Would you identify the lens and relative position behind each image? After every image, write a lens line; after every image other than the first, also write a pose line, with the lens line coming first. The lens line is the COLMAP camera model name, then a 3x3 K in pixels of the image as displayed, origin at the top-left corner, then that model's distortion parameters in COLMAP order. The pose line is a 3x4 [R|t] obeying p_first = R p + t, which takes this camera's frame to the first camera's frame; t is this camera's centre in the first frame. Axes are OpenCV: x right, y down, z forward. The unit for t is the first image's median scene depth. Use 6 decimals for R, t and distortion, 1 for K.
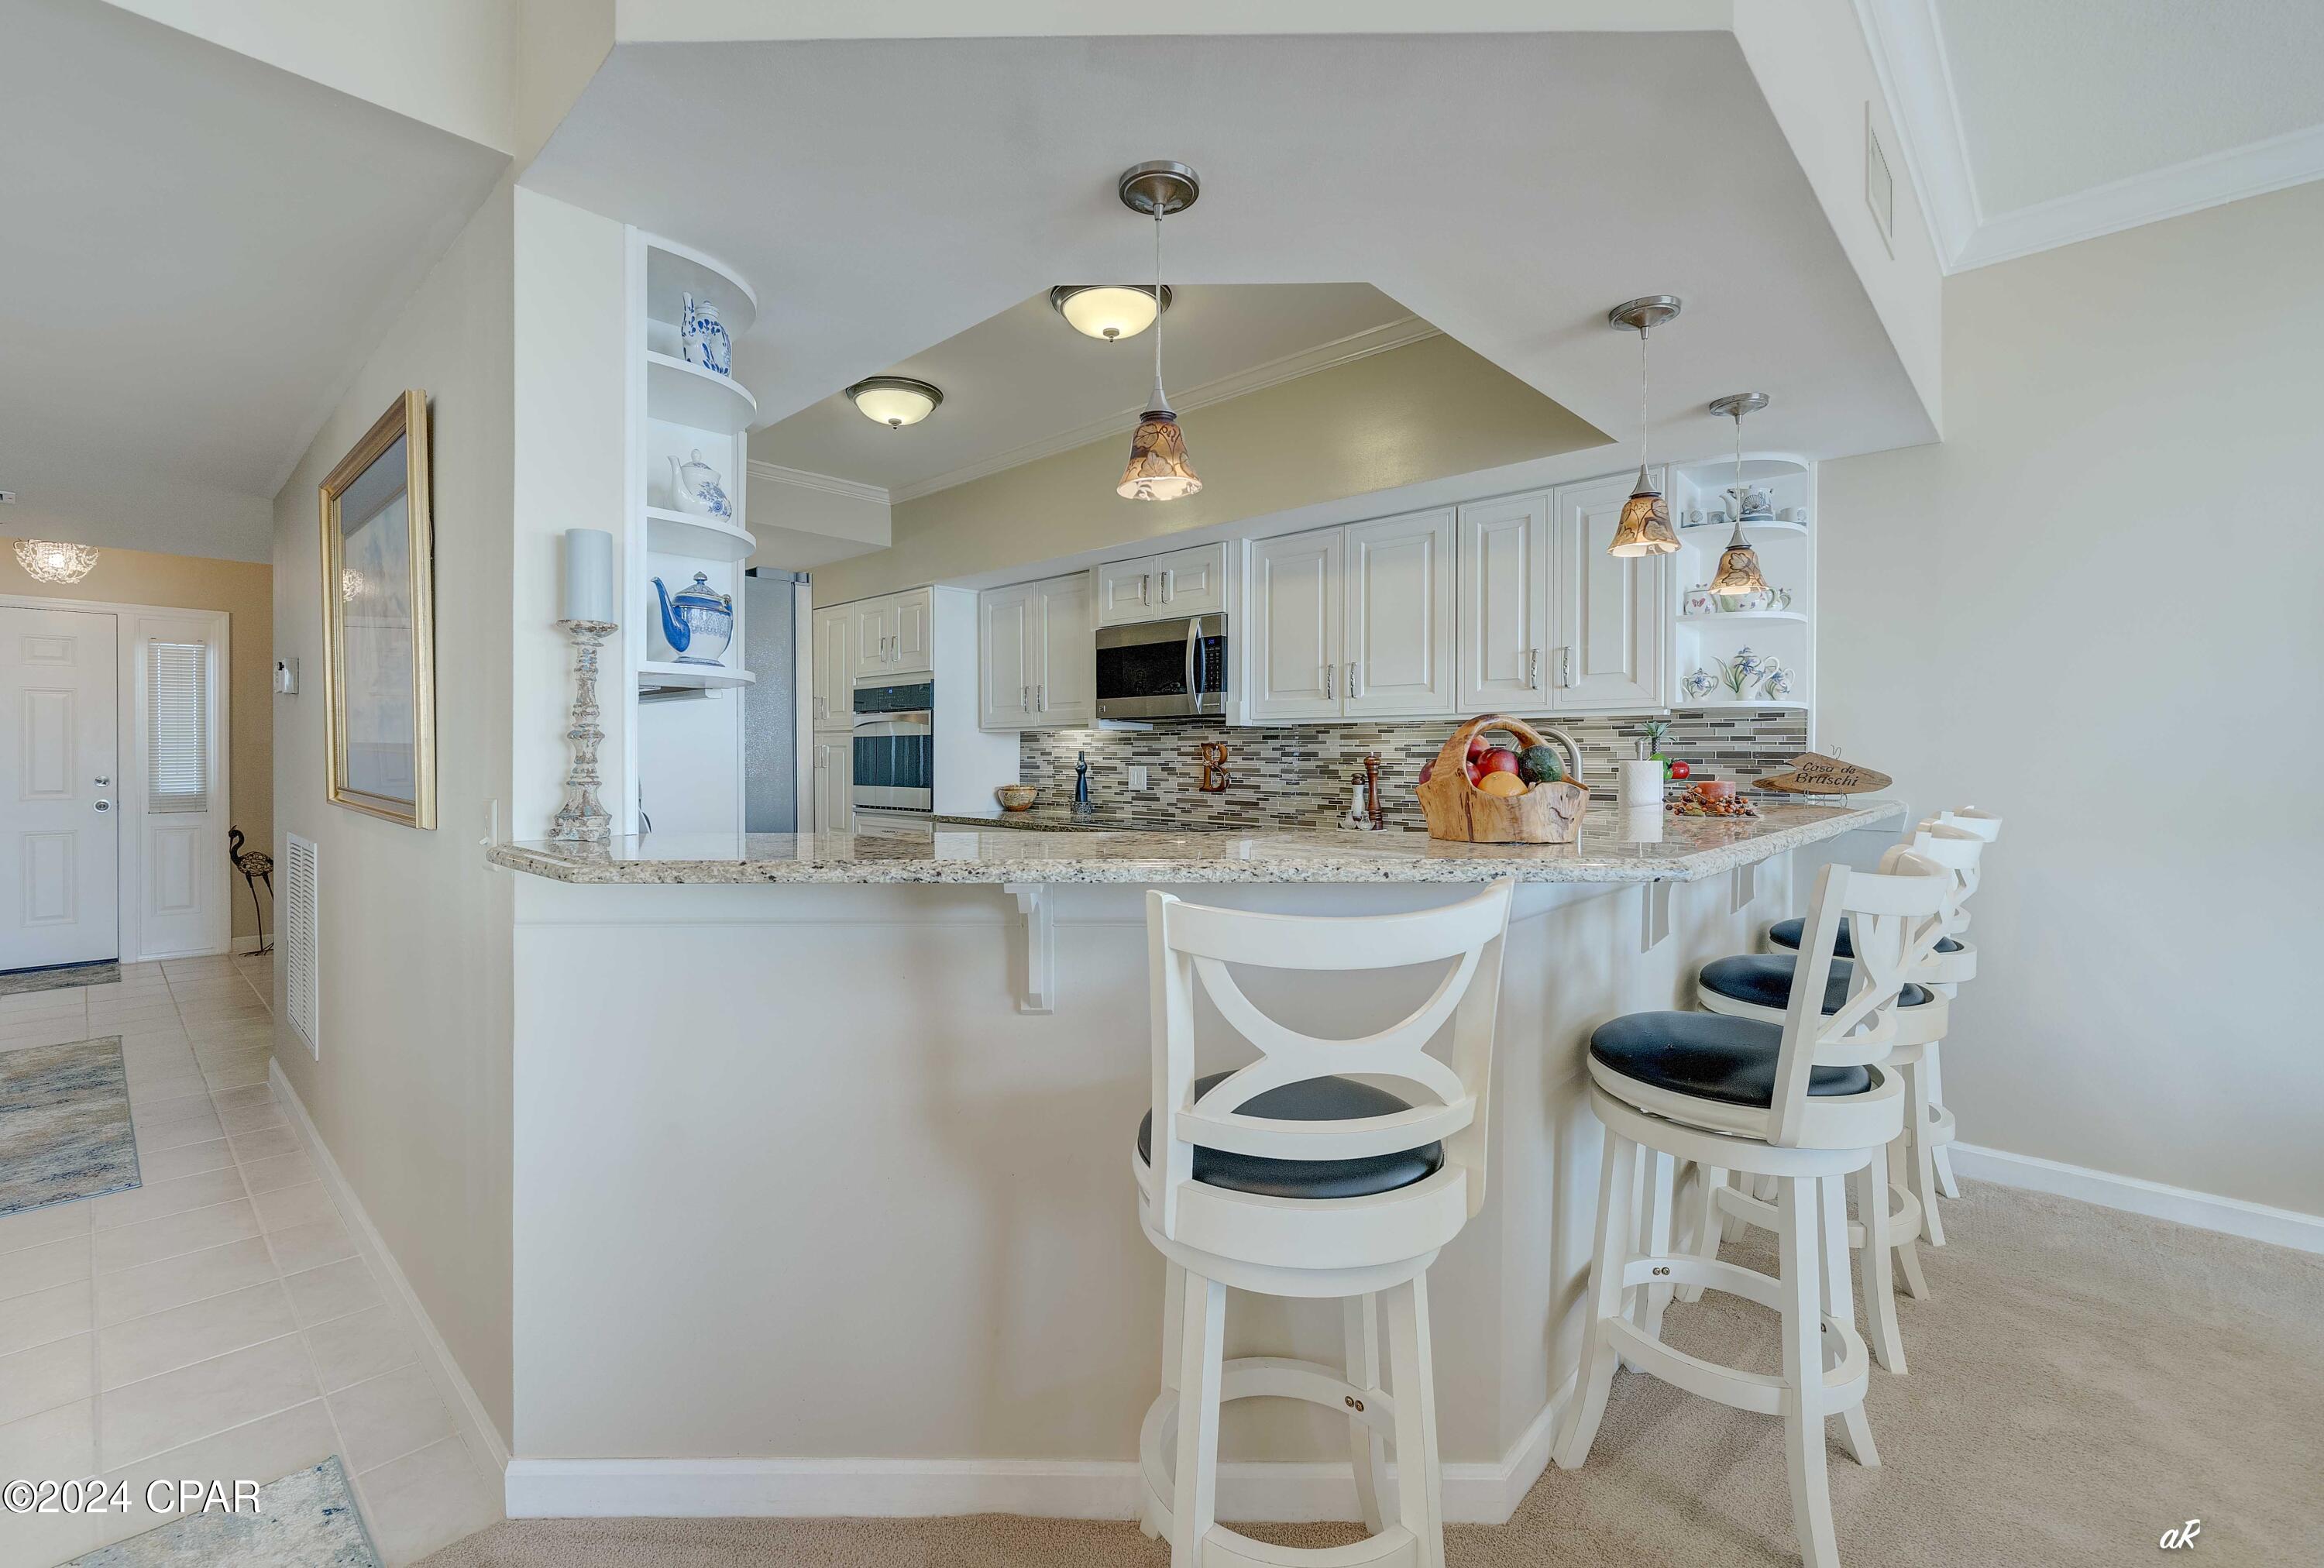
lens RADIAL K [[991.7, 0, 1083.3], [0, 991.7, 756.6], [0, 0, 1]] dist [0.002270, 0.000205]
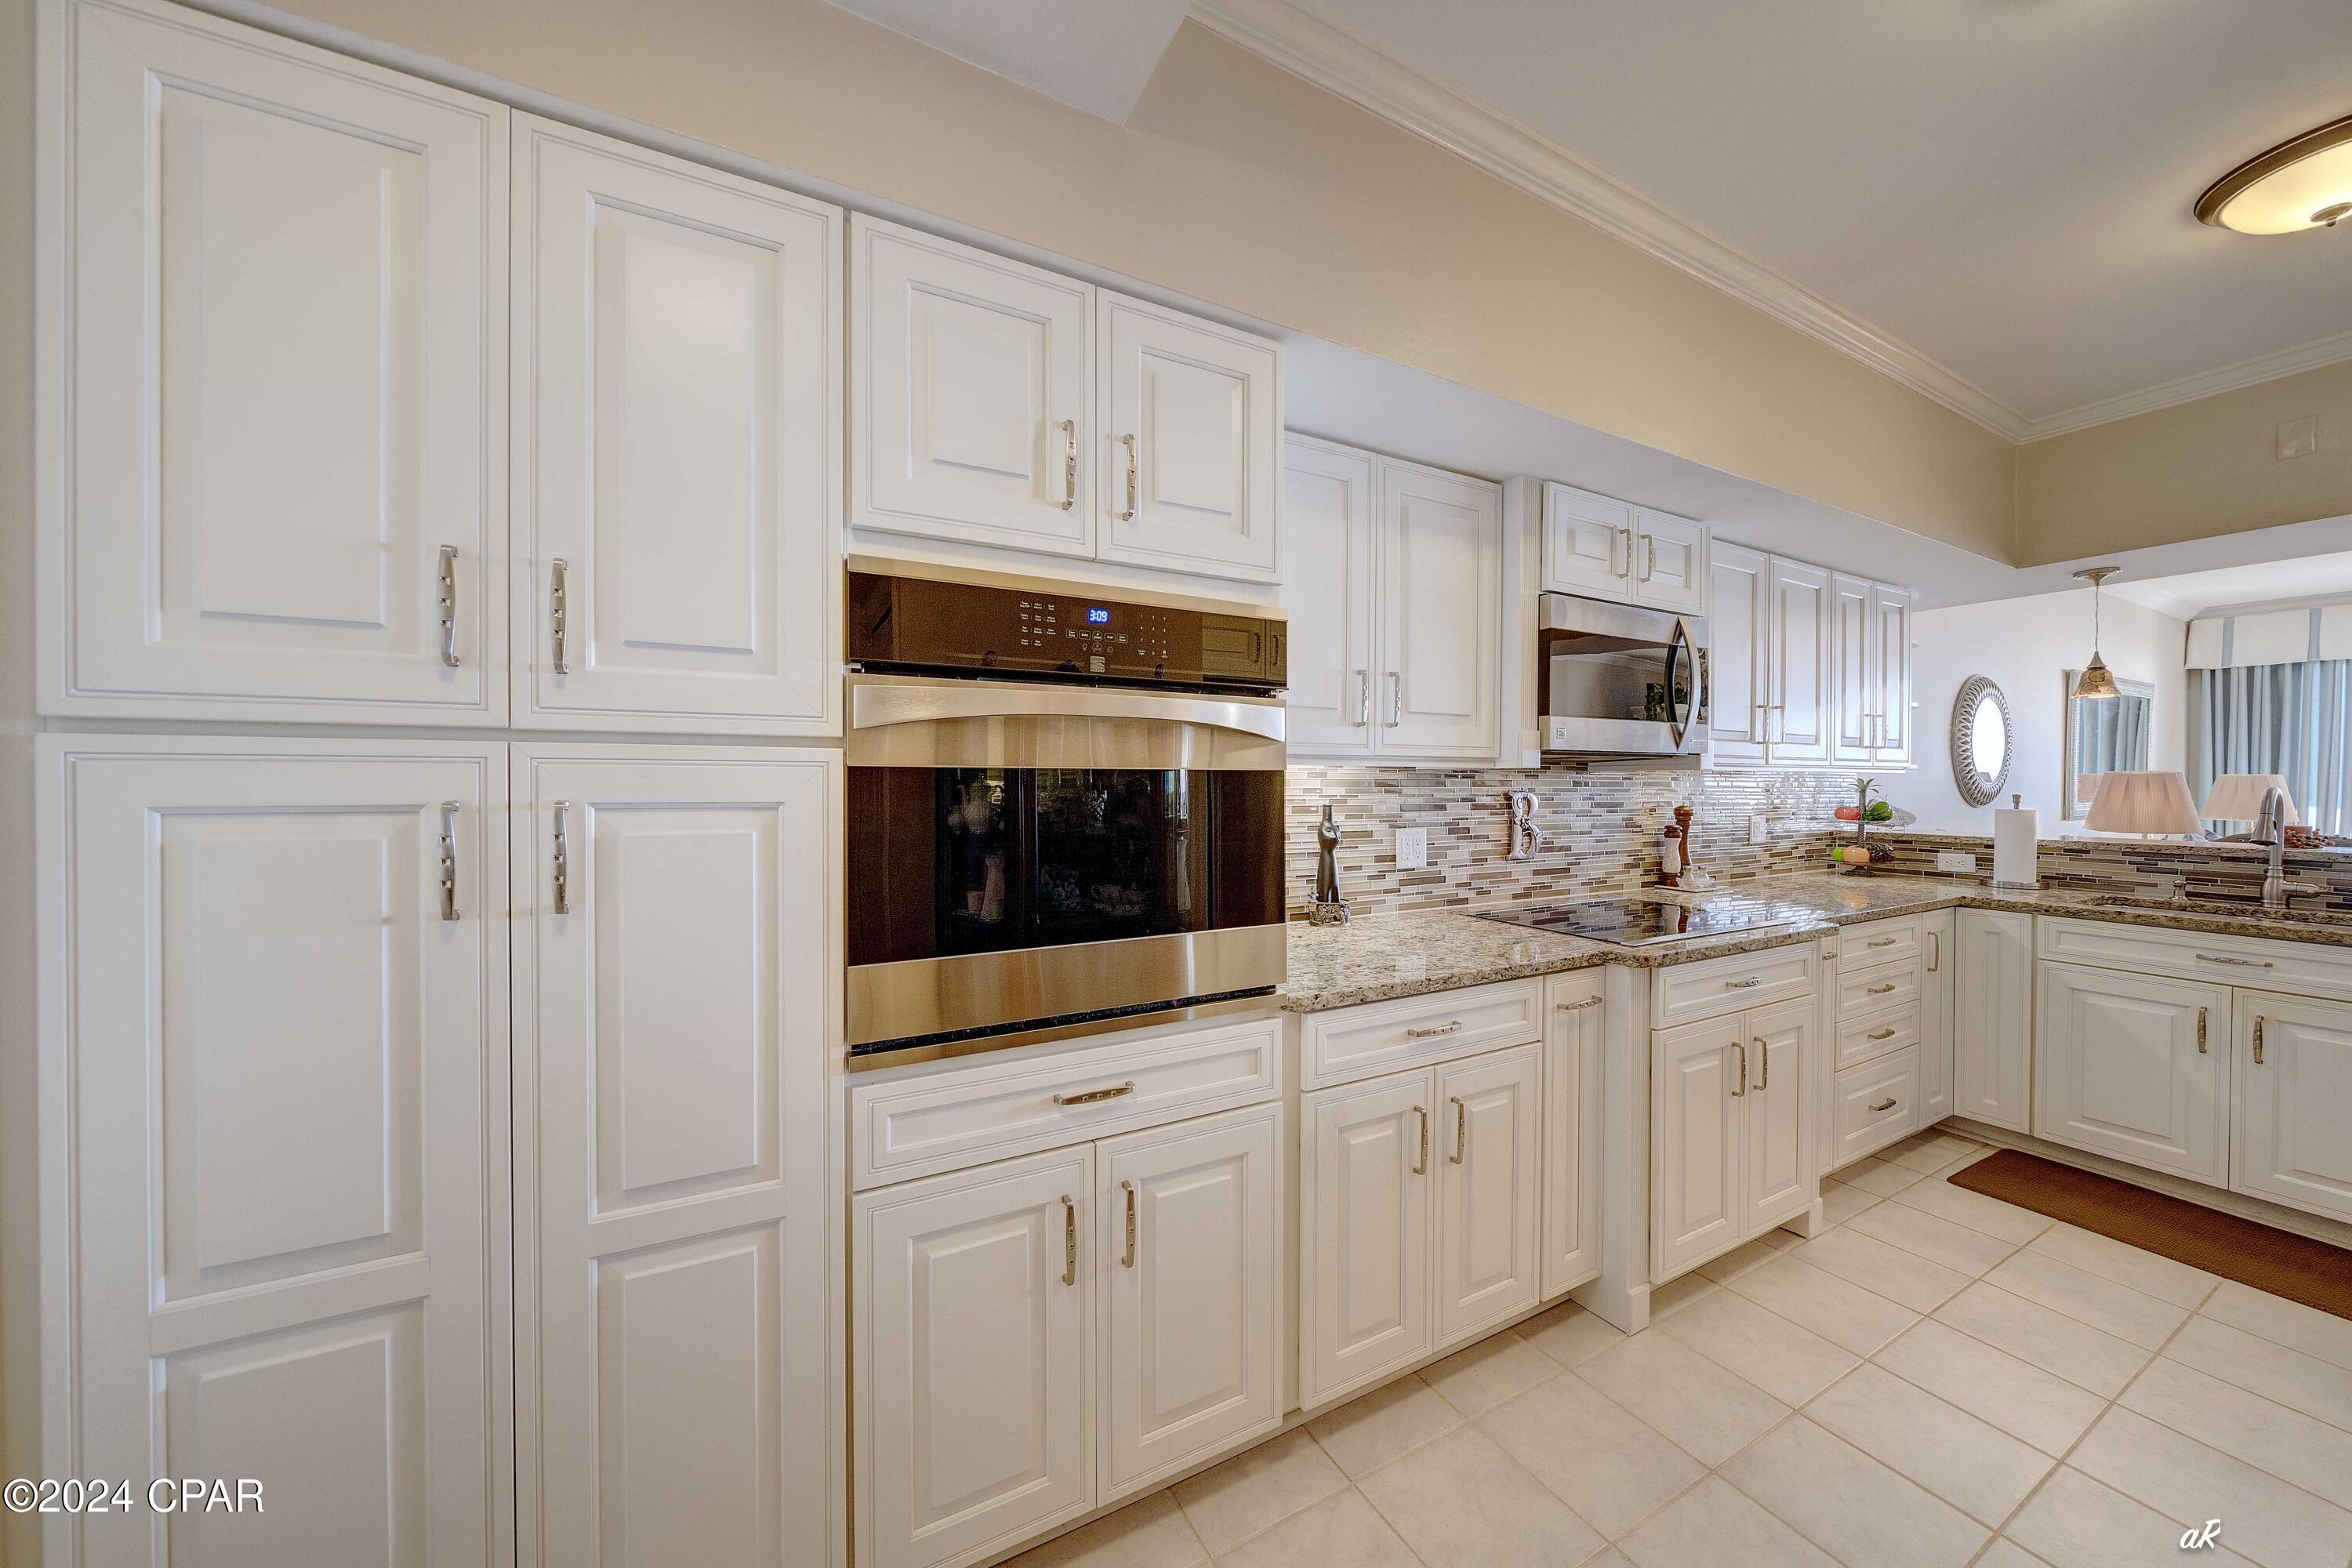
lens RADIAL K [[805.9, 0, 1173.0], [0, 805.9, 789.7], [0, 0, 1]] dist [-0.004301, -0.000220]
pose [[0.296536, -0.007207, 0.954995, -0.511092], [0.002180, 0.999974, 0.006869, -0.019812], [-0.955019, 0.000045, 0.296544, 1.110346]]
